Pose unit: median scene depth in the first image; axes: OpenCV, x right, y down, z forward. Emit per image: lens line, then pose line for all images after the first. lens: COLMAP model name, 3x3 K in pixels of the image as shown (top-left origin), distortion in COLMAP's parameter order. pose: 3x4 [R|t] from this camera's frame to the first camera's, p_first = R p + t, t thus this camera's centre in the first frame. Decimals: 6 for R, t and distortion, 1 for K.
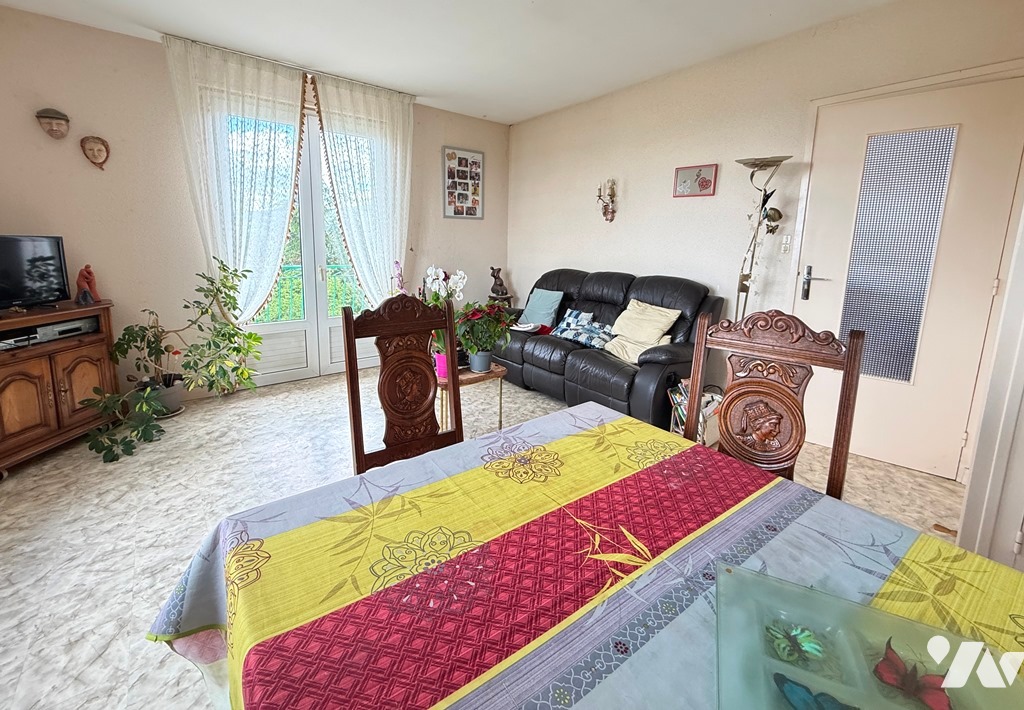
lens RADIAL K [[530.5, 0, 512.3], [0, 530.5, 353.3], [0, 0, 1]] dist [0.001793, 0.000082]
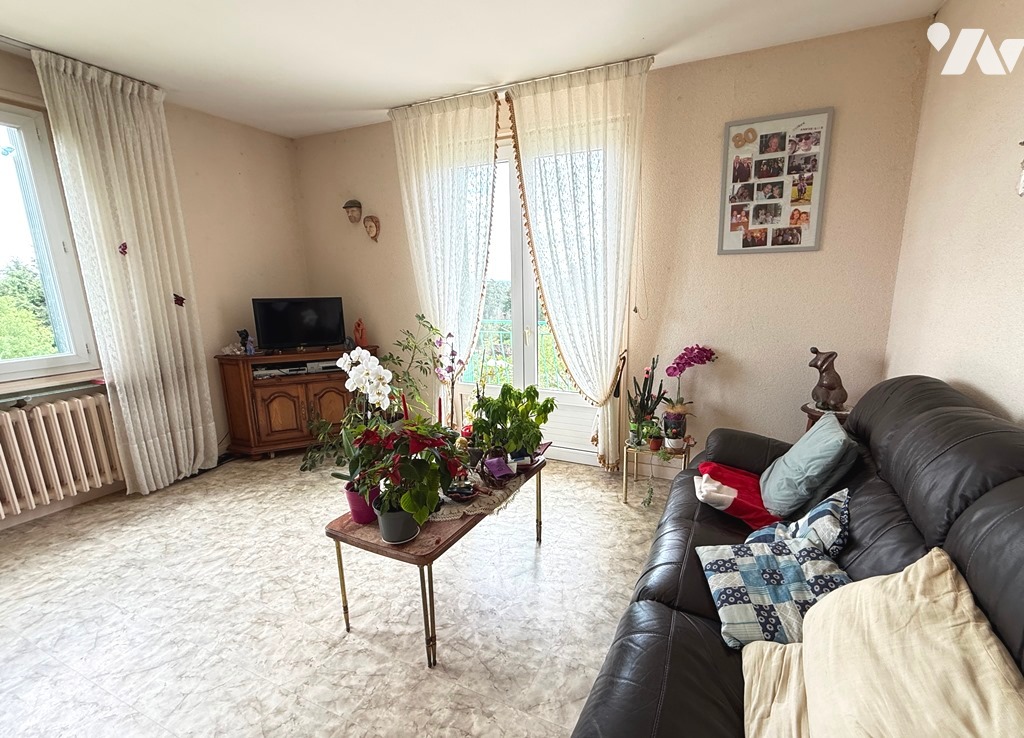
lens RADIAL K [[486.0, 0, 475.7], [0, 486.0, 392.1], [0, 0, 1]] dist [0.002201, -0.000066]
pose [[0.345303, 0.190412, -0.918972, 0.291625], [-0.167730, 0.975957, 0.139195, -0.142303], [0.923381, 0.106075, 0.368938, 0.590137]]
